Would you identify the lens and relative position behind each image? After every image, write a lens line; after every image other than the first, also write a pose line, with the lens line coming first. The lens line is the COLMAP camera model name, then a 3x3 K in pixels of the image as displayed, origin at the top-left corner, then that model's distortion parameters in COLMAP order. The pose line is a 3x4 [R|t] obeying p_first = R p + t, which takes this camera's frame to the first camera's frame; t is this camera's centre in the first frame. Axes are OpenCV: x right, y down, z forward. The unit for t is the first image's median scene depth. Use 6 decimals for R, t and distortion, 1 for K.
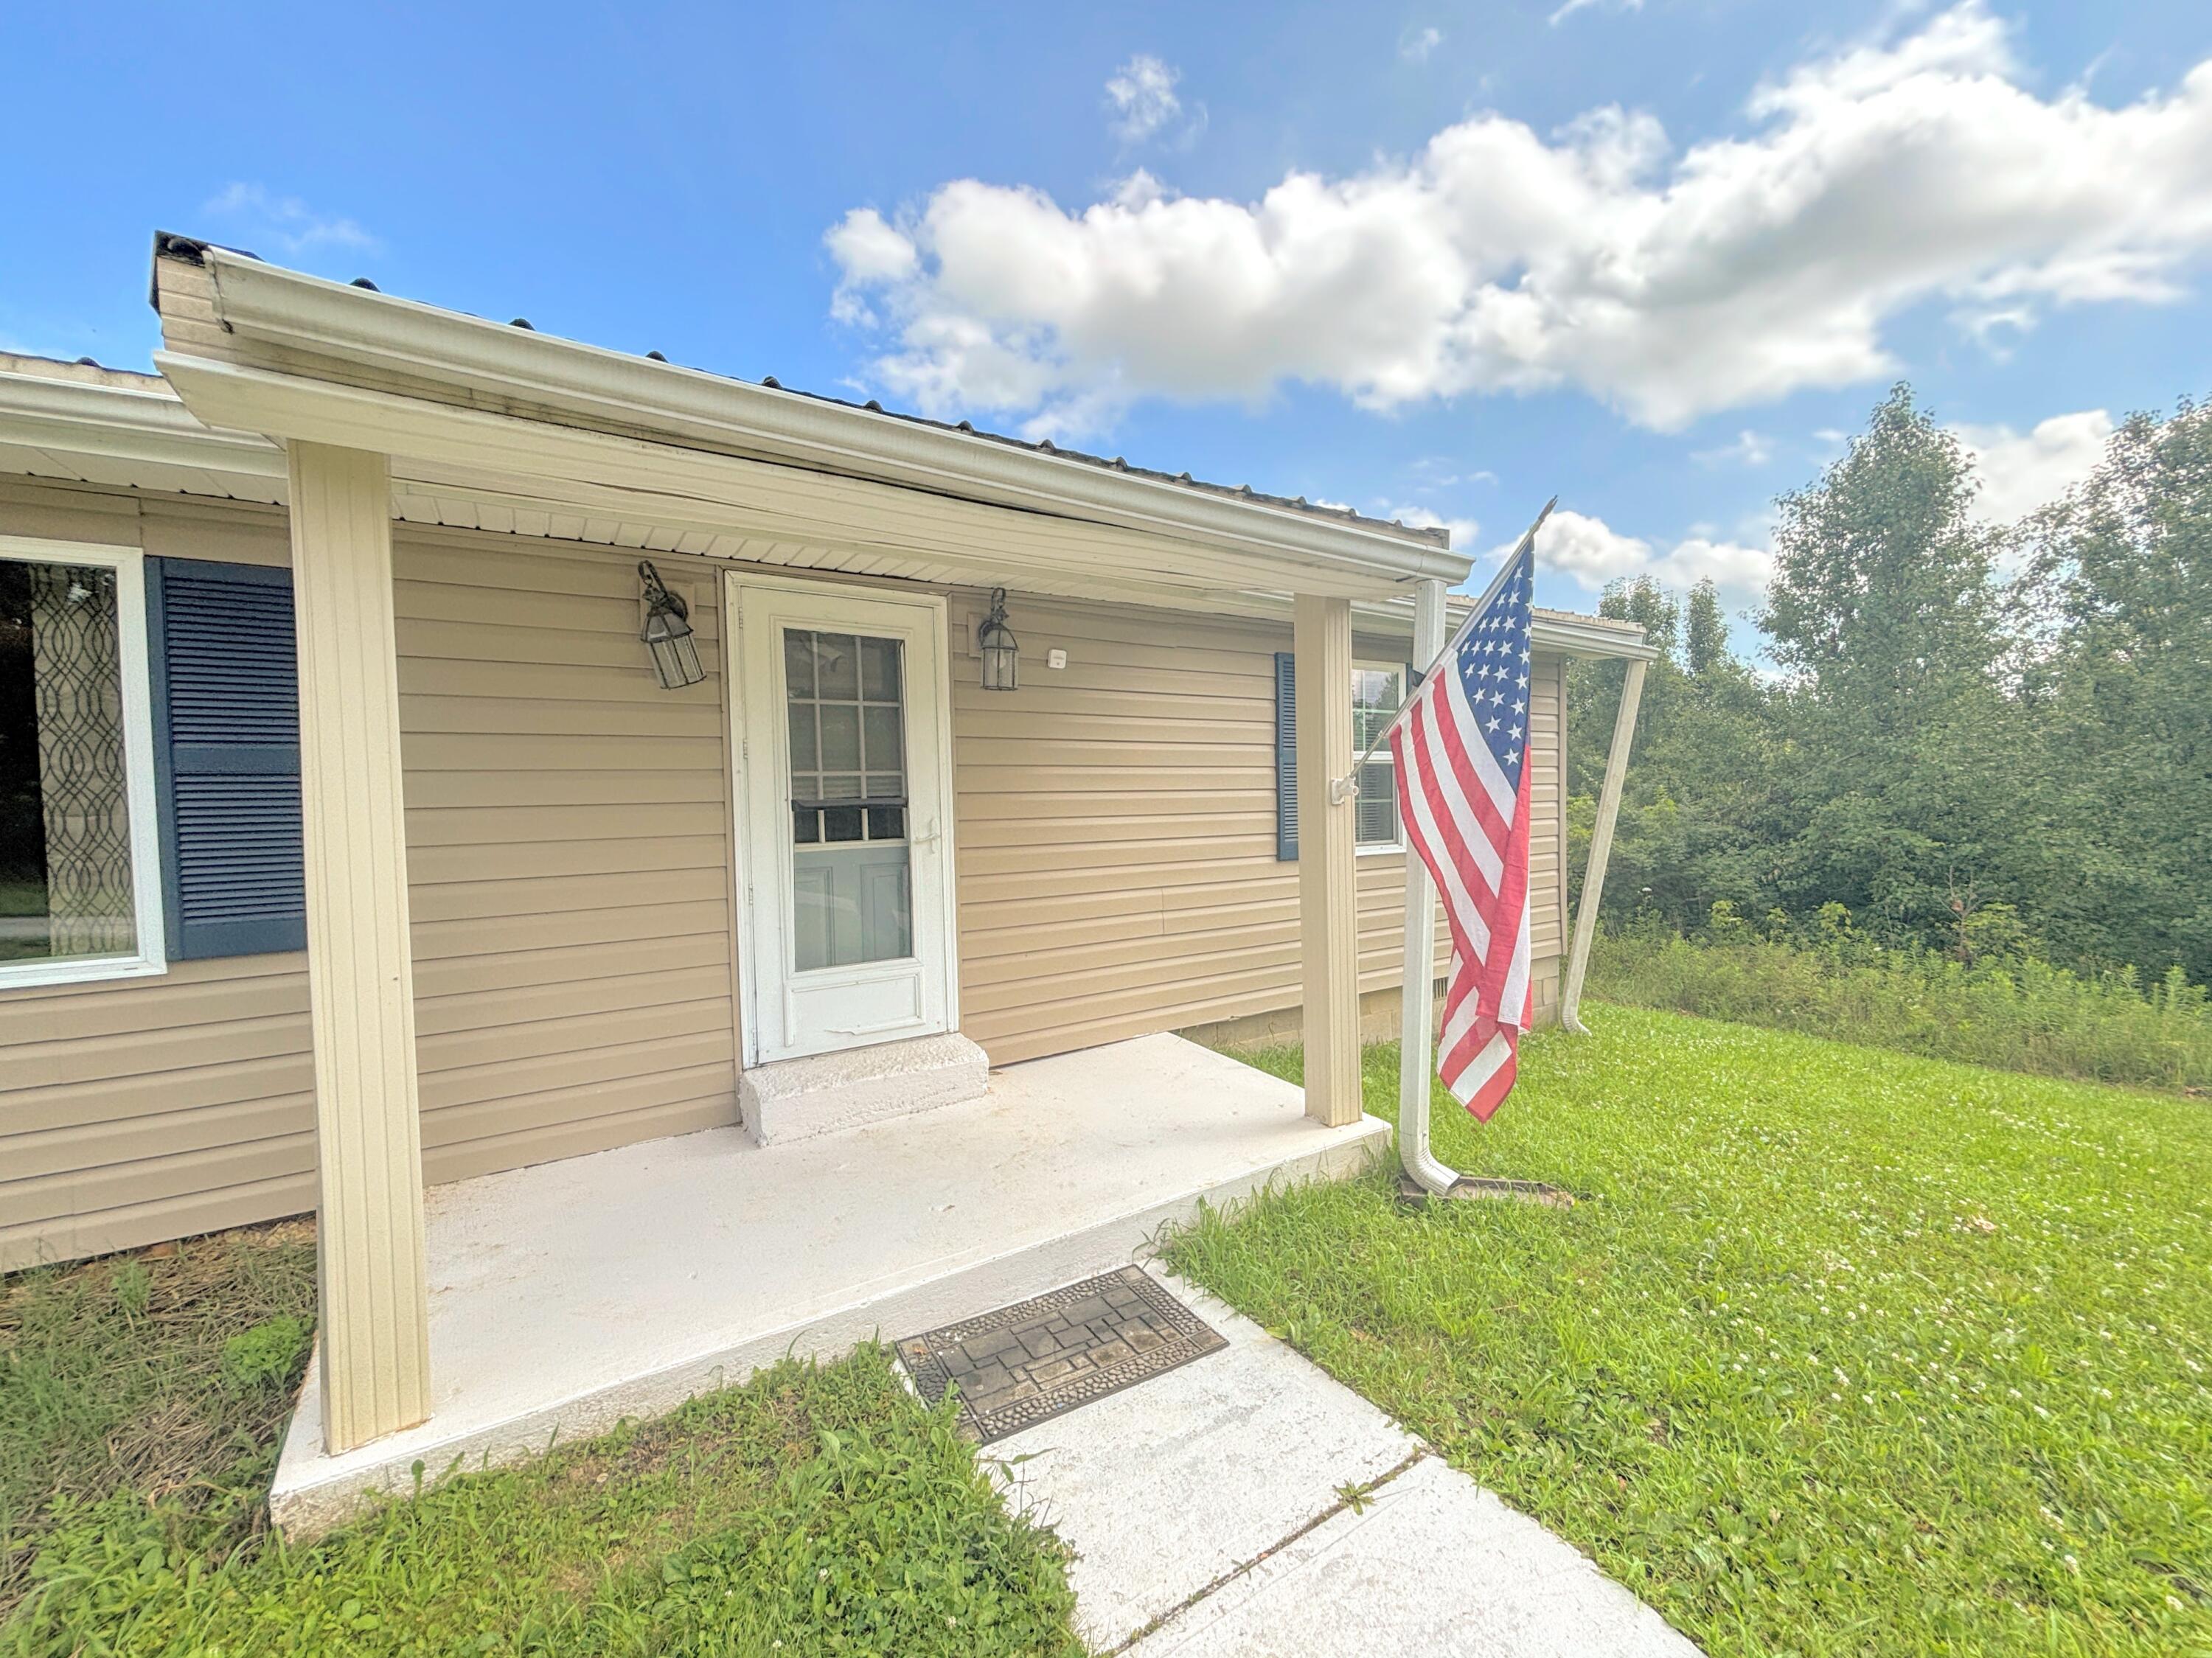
lens RADIAL K [[901.8, 0, 1105.2], [0, 901.8, 829.6], [0, 0, 1]] dist [-0.001534, -0.000155]
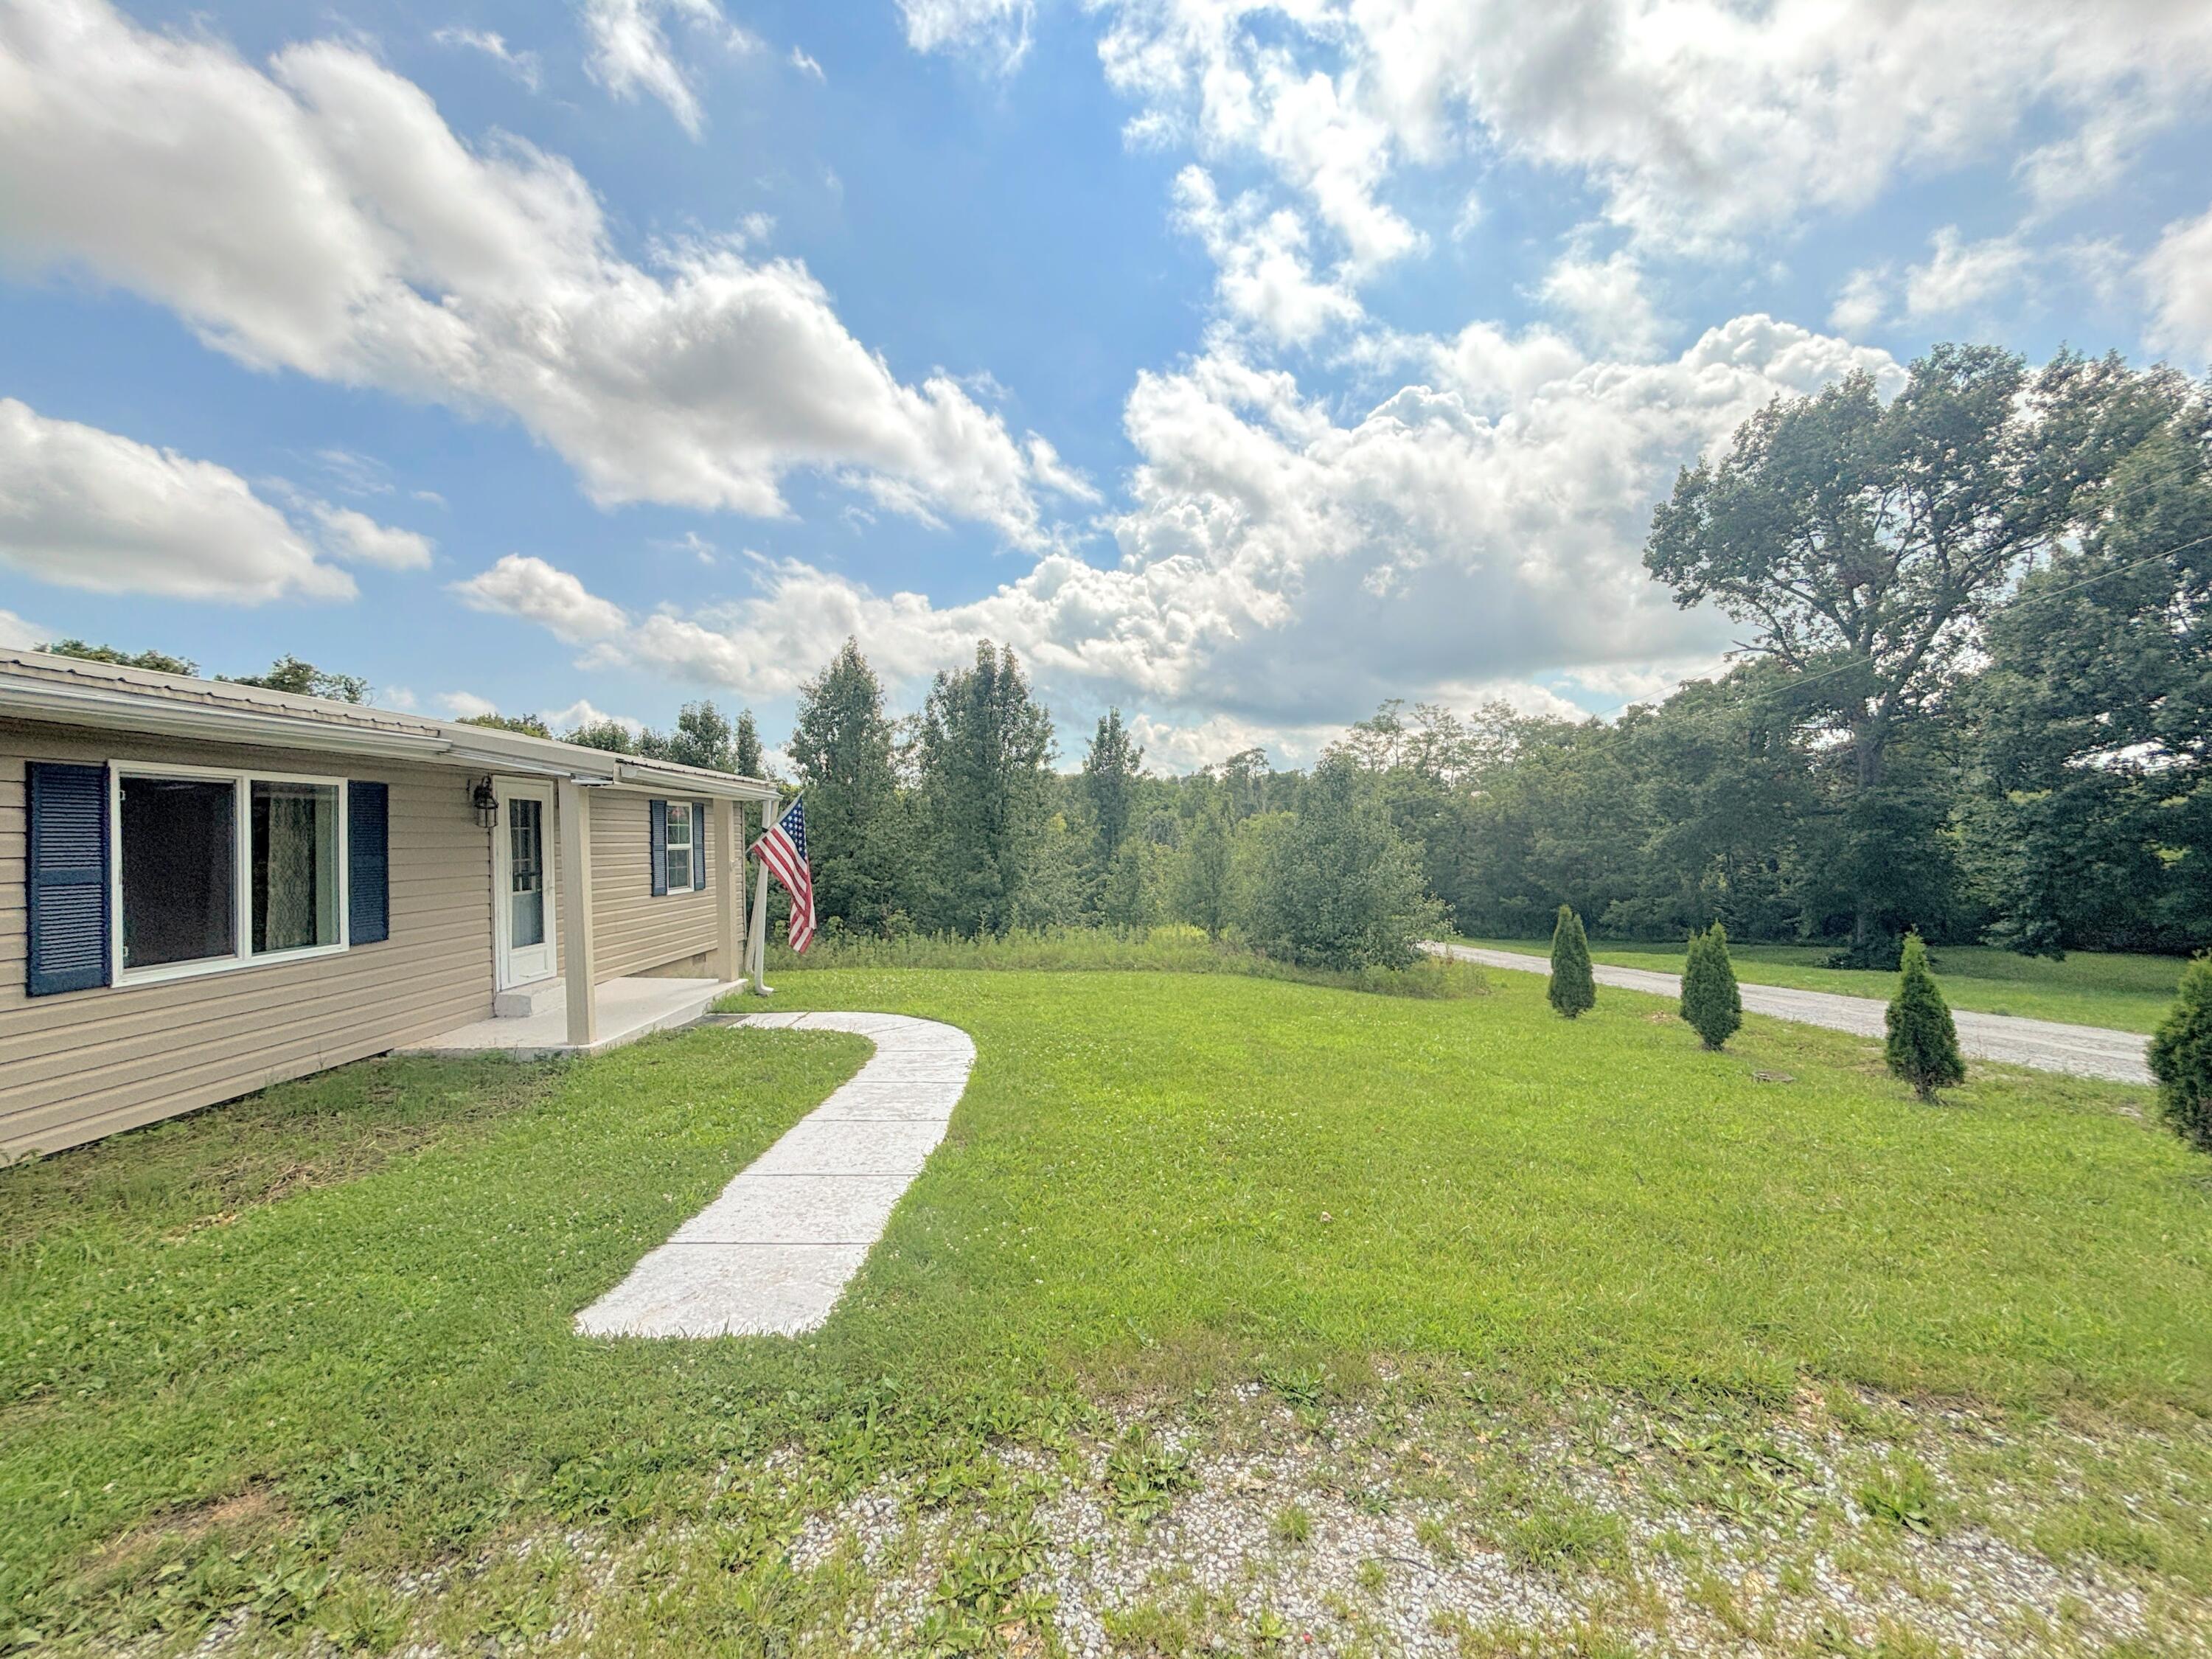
lens RADIAL K [[882.9, 0, 1106.0], [0, 882.9, 829.5], [0, 0, 1]] dist [-0.001044, -0.000015]
pose [[0.530741, 0.012843, 0.847437, -0.426512], [0.043013, 0.998189, -0.042067, 0.004399], [-0.846442, 0.058777, 0.529227, -0.432868]]
